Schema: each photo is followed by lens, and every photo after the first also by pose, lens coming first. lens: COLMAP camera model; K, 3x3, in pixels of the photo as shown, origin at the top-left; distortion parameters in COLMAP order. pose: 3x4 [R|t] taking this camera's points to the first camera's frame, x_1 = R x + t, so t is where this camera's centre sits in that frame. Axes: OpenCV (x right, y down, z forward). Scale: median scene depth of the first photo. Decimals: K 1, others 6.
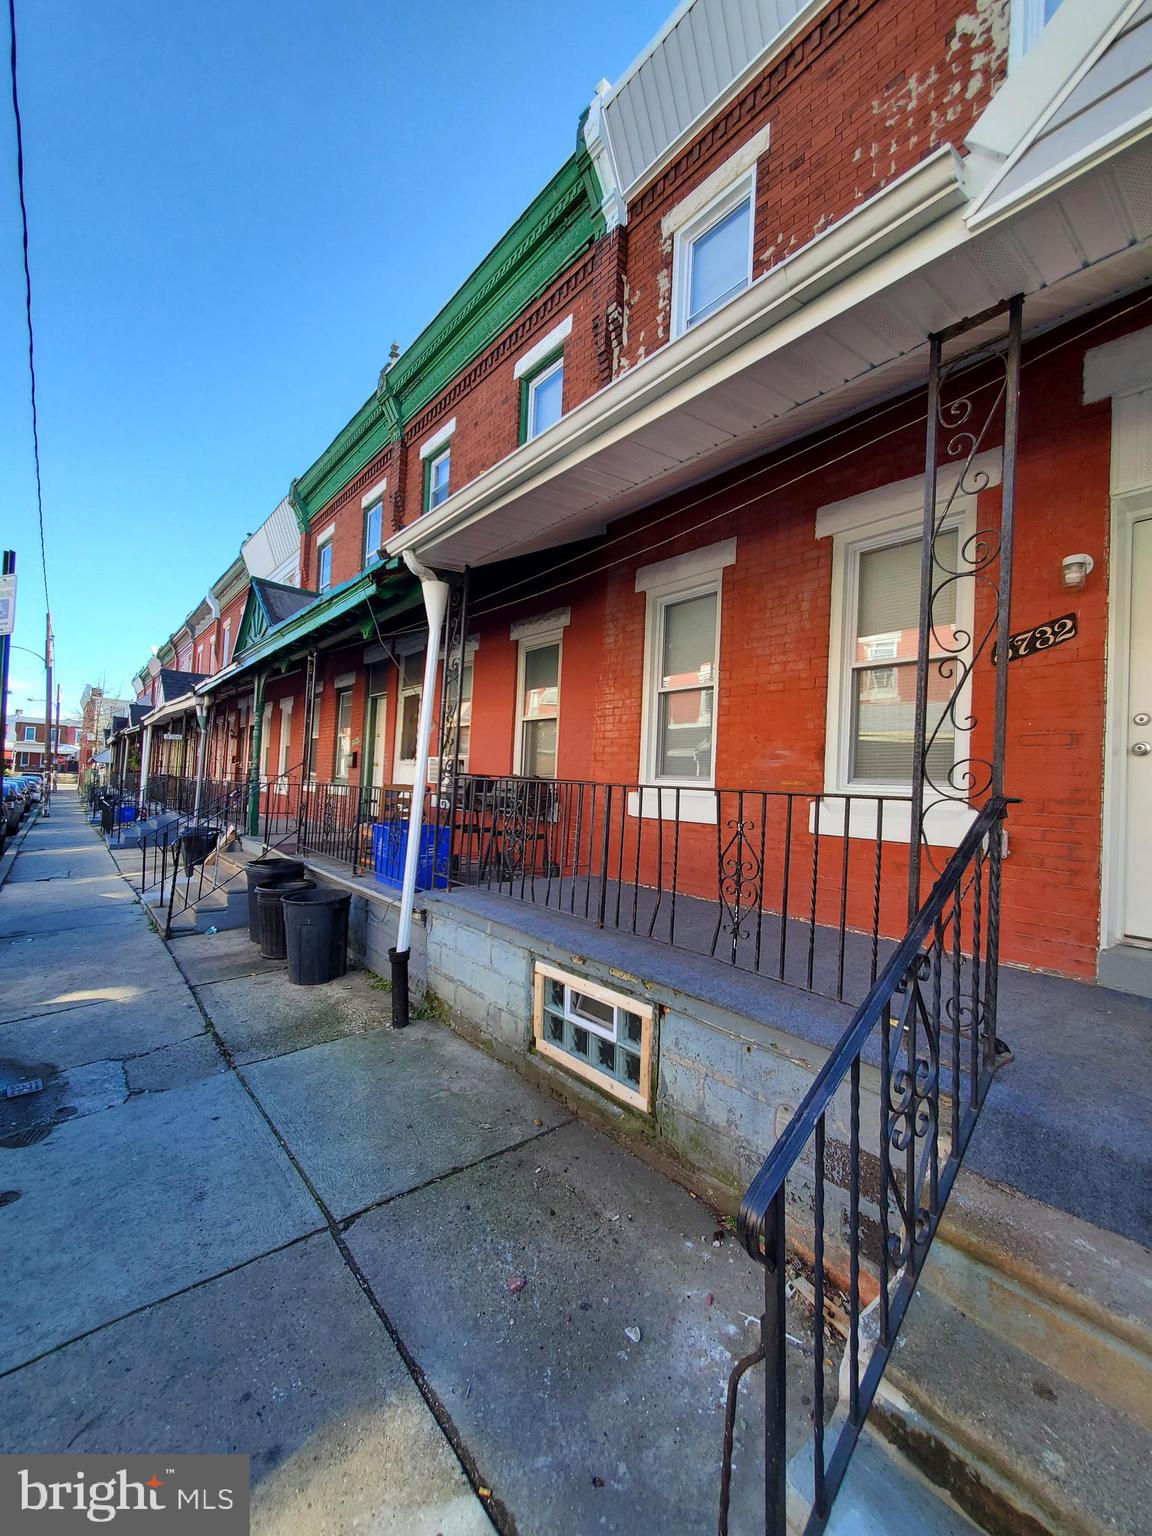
lens RADIAL K [[604.5, 0, 577.0], [0, 604.5, 766.0], [0, 0, 1]] dist [0.001101, 0.000325]
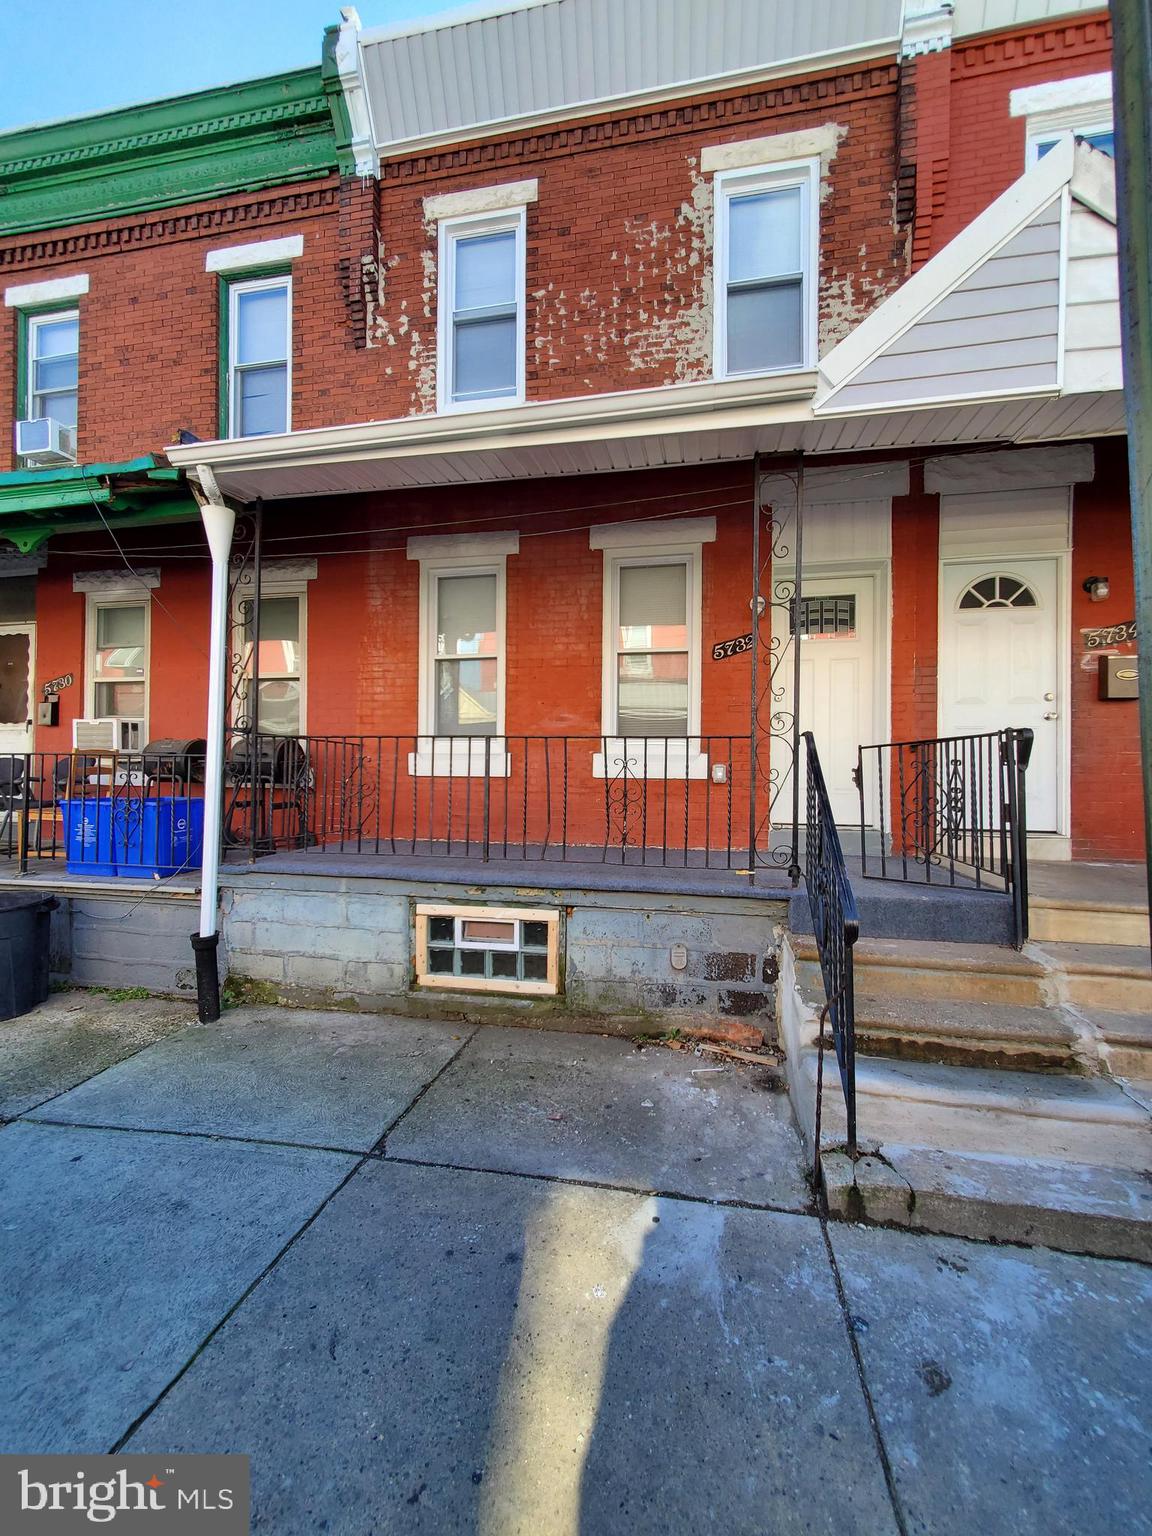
lens RADIAL K [[604.5, 0, 587.7], [0, 604.5, 765.1], [0, 0, 1]] dist [0.001101, 0.000325]
pose [[0.782946, -0.026029, 0.621545, -0.396261], [0.004591, 0.999339, 0.036067, 0.034403], [-0.622073, -0.025385, 0.782547, -0.008959]]
